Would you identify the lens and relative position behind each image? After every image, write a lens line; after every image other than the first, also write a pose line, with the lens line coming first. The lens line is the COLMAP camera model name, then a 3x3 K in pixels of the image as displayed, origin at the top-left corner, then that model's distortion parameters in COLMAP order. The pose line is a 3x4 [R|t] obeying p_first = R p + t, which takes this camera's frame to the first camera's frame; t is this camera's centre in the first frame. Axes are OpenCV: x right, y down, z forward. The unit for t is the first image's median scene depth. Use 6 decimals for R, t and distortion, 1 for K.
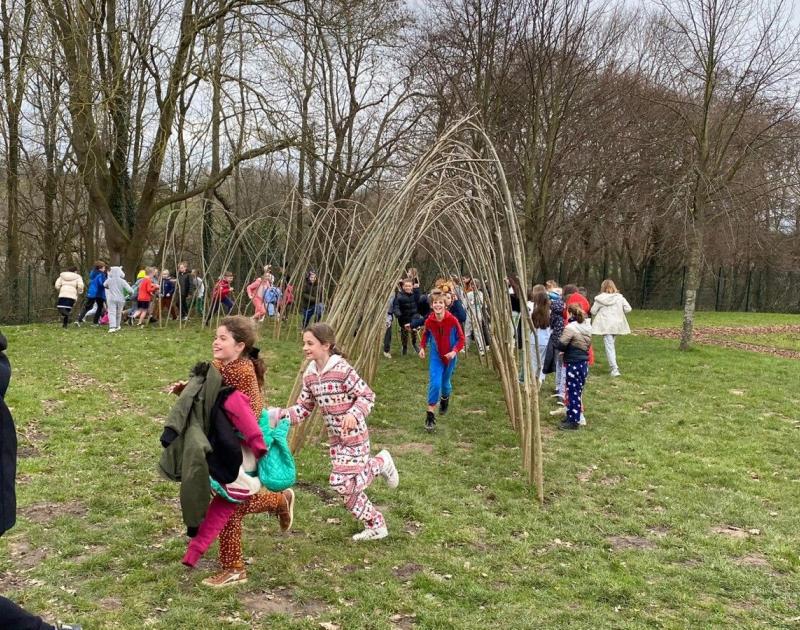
lens RADIAL K [[877.5, 0, 400.0], [0, 877.5, 315.0], [0, 0, 1]] dist [0.077246, -0.181790]
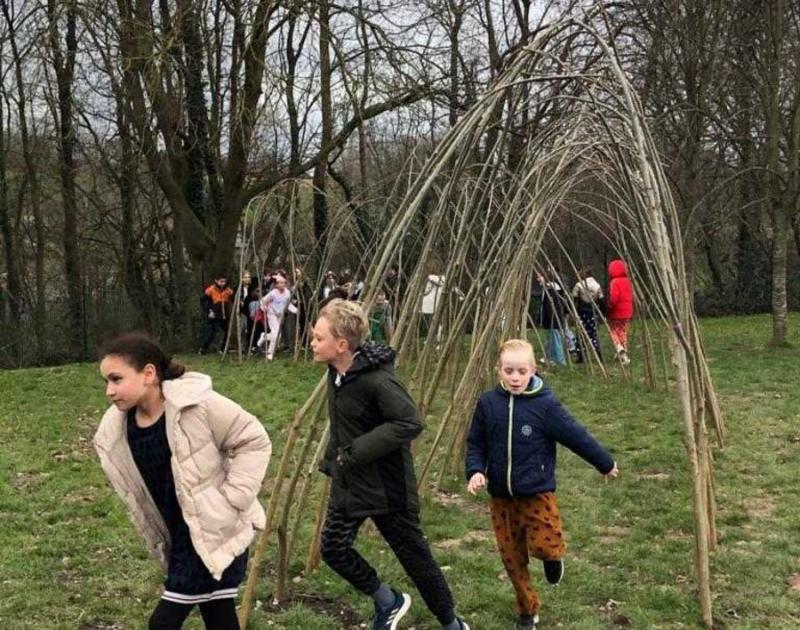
lens RADIAL K [[1228.1, 0, 388.0], [0, 1228.1, 315.4], [0, 0, 1]] dist [0.178155, -0.809995]
pose [[0.979760, -0.046368, -0.194730, 0.083539], [0.043590, 0.998878, -0.018530, 0.001037], [0.195371, 0.009667, 0.980682, 0.075492]]
